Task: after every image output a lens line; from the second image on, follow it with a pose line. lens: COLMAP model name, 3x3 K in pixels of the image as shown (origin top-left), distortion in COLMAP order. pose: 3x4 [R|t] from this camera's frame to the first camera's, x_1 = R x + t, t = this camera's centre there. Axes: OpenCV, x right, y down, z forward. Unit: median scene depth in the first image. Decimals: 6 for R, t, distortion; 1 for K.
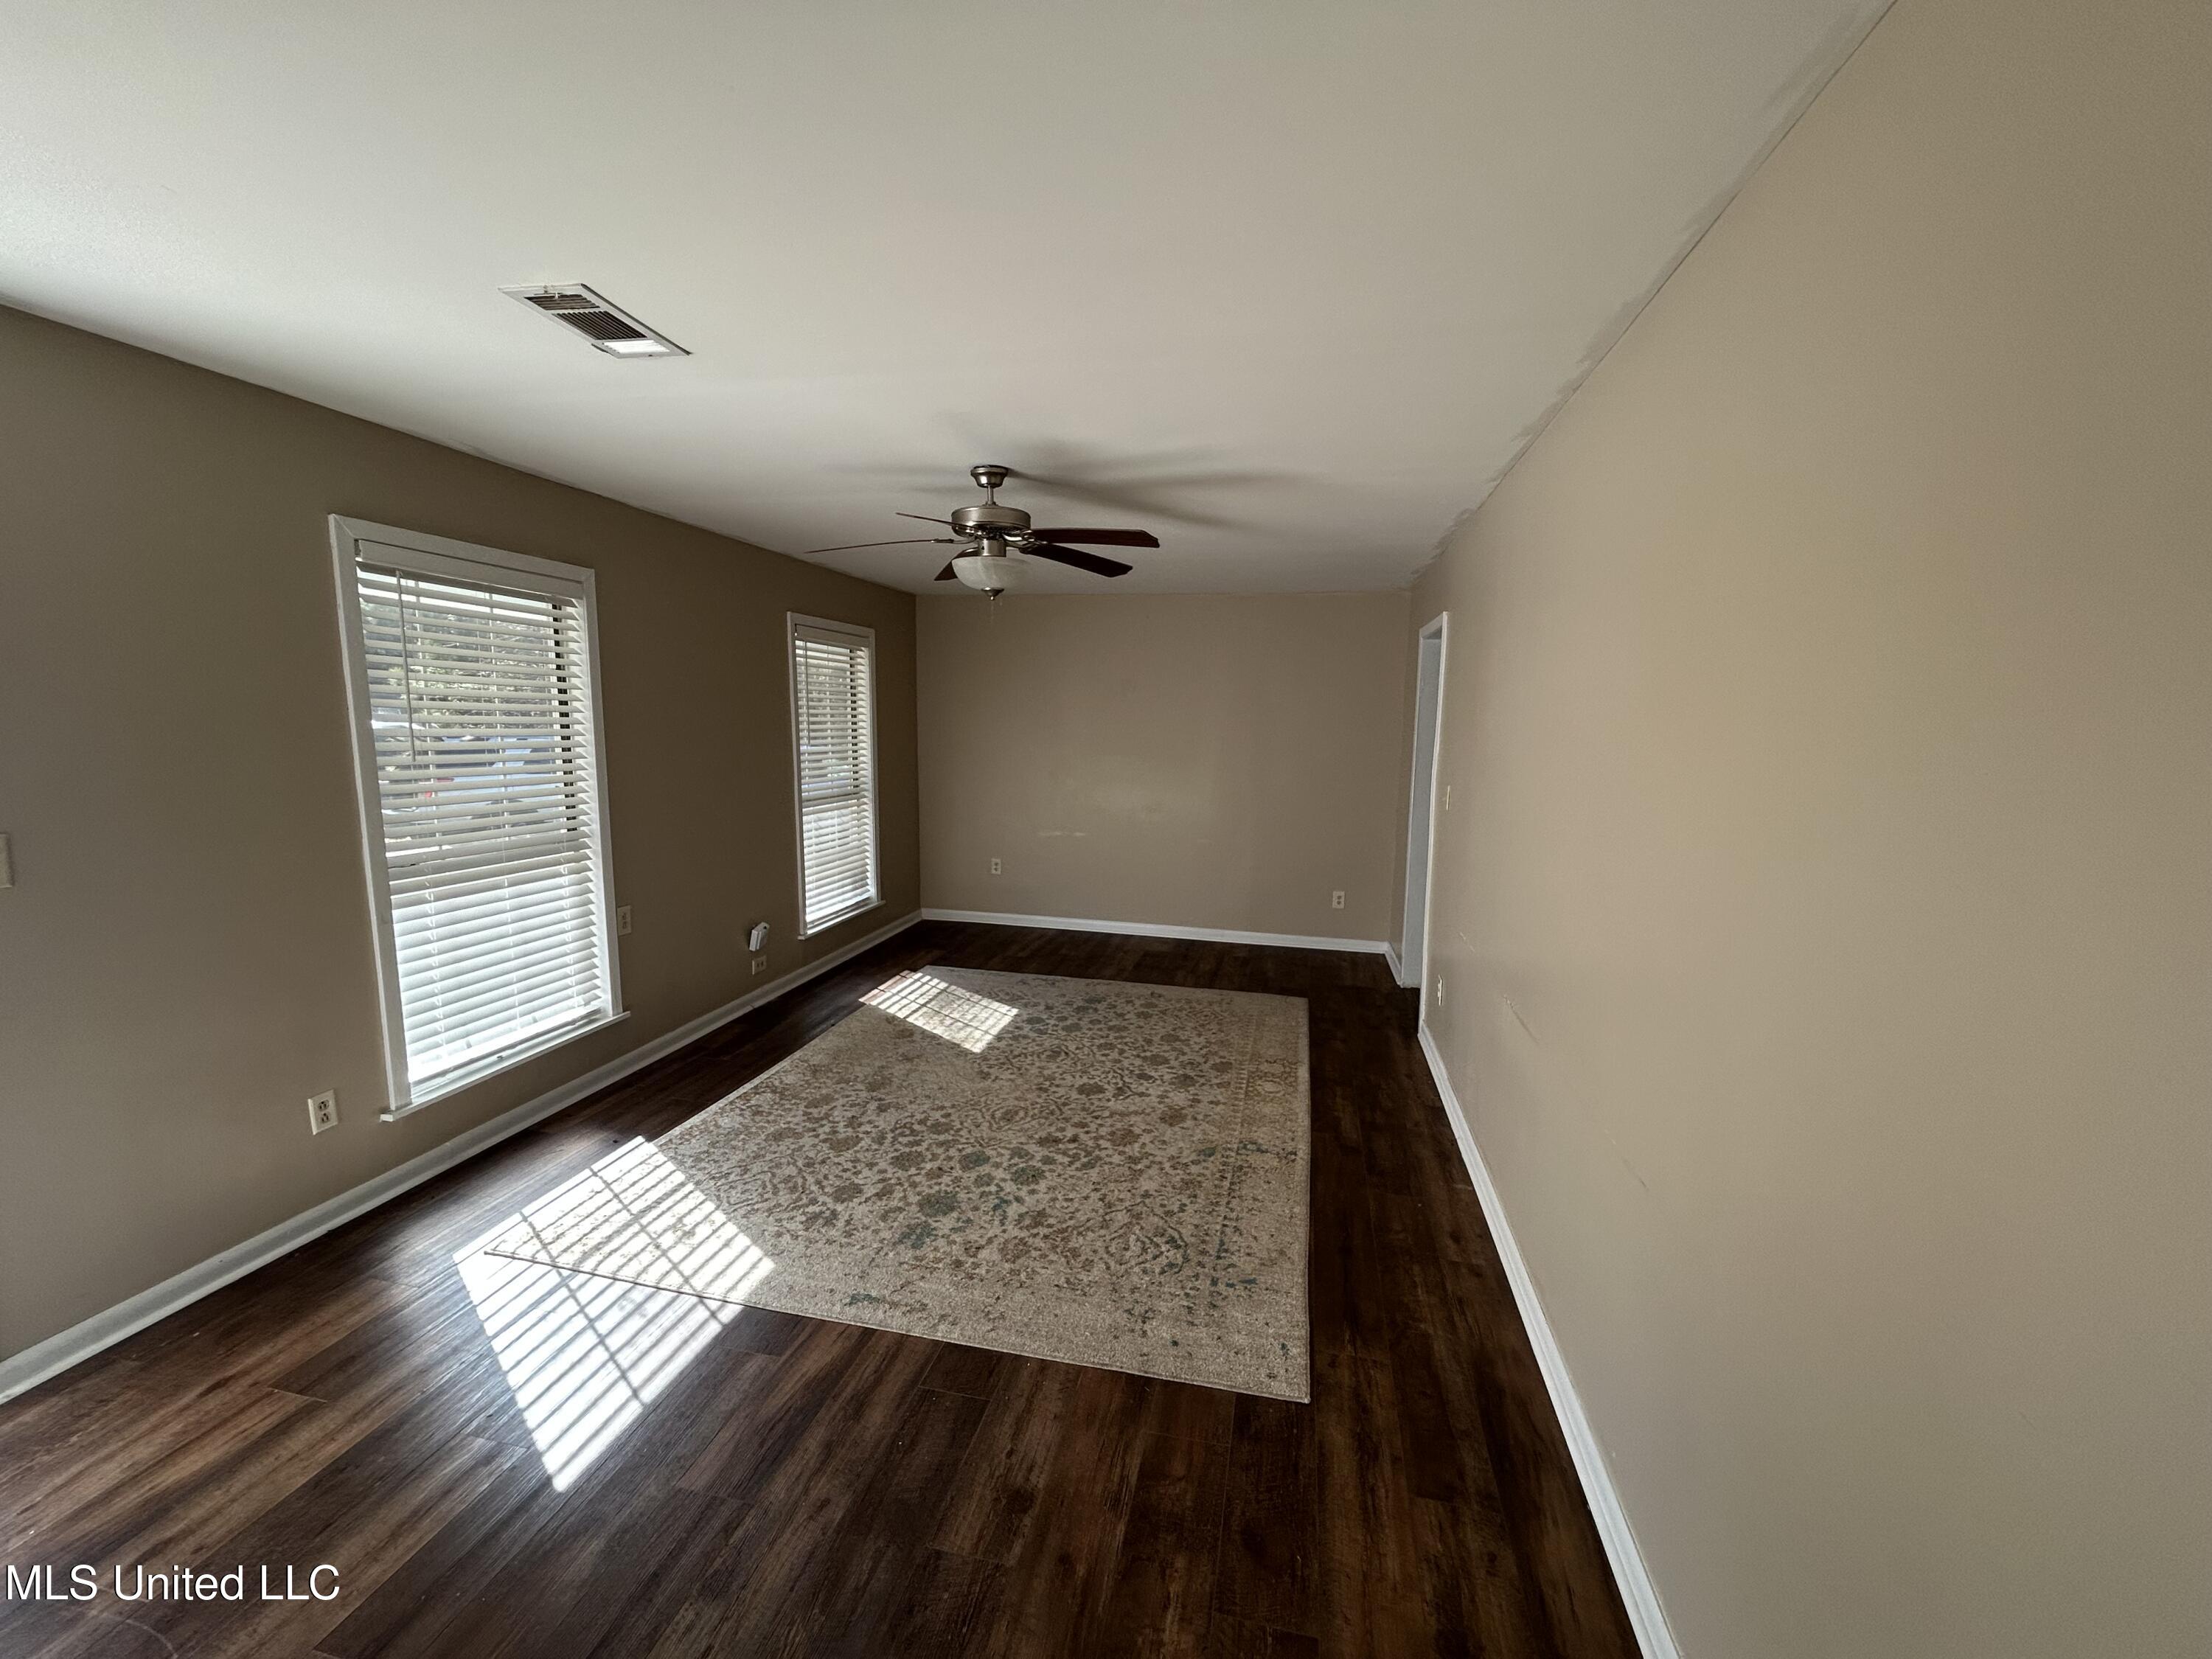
lens RADIAL K [[887.6, 0, 1105.8], [0, 887.6, 833.6], [0, 0, 1]] dist [-0.003374, 0.001520]
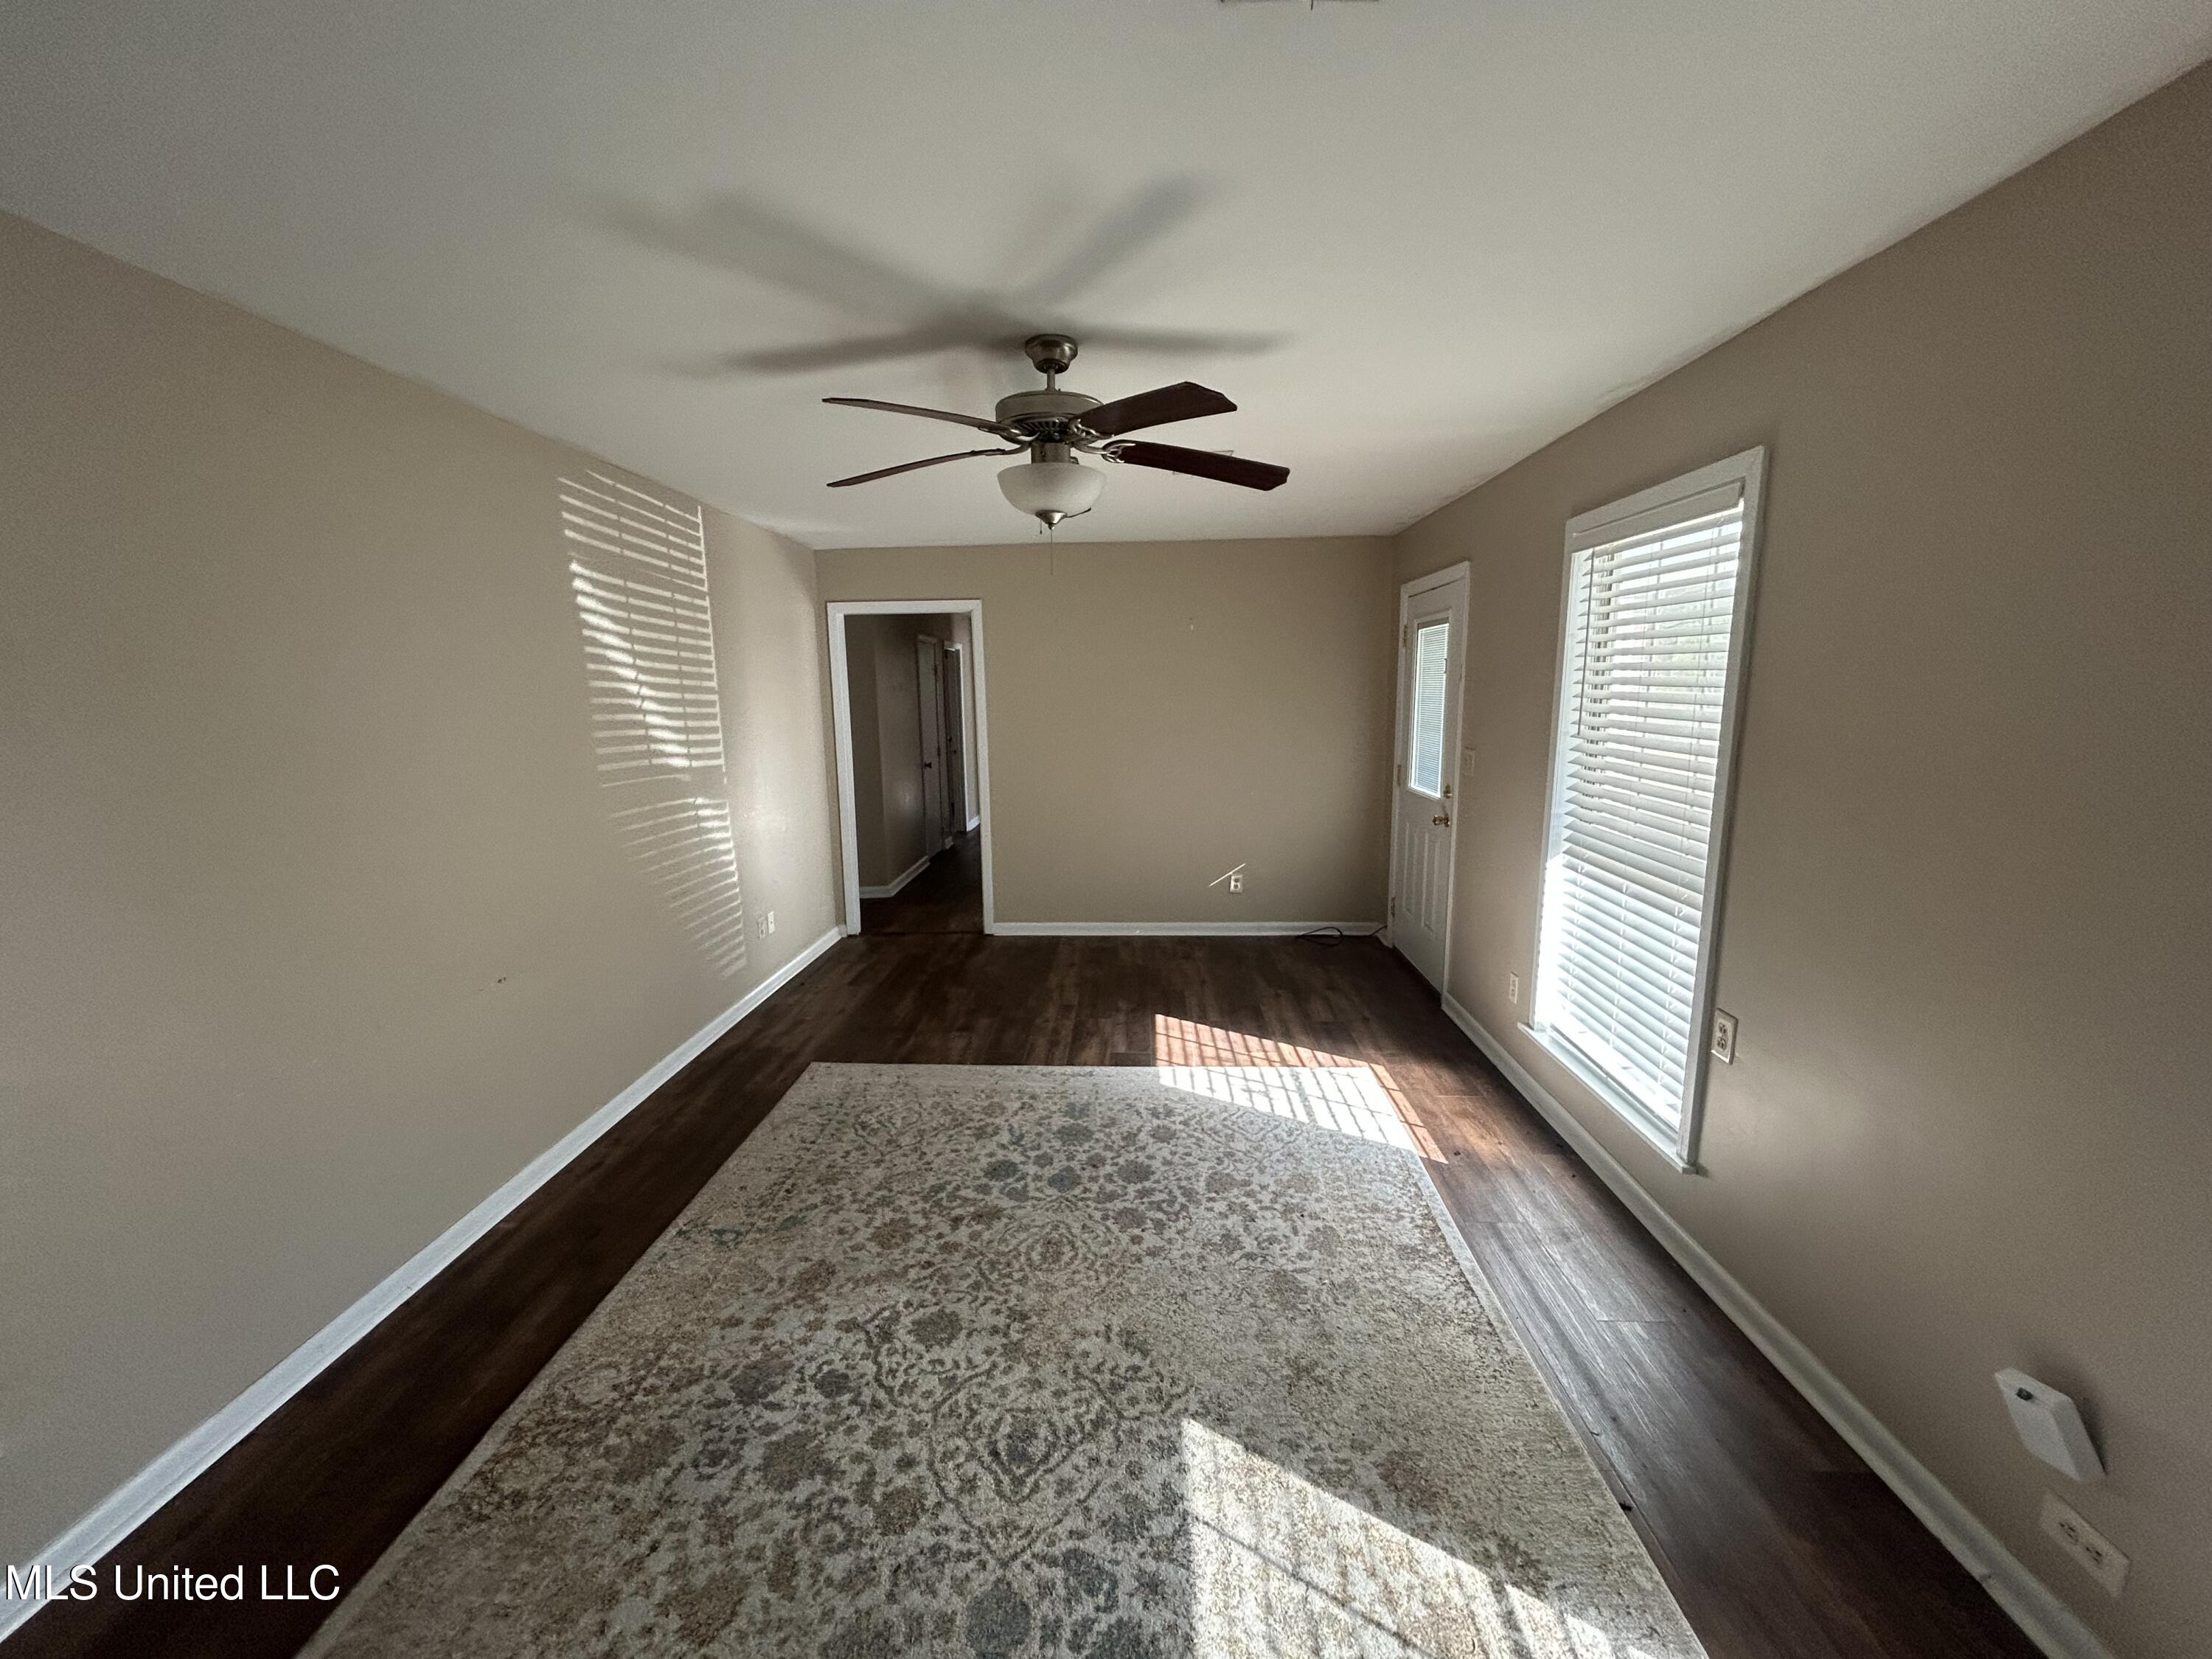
lens RADIAL K [[887.6, 0, 1105.8], [0, 887.6, 829.8], [0, 0, 1]] dist [-0.003374, 0.001520]
pose [[-0.983784, 0.026611, -0.177373, -0.037905], [-0.024996, 0.958939, 0.282508, -0.238536], [0.177608, 0.282360, -0.942724, 1.781157]]
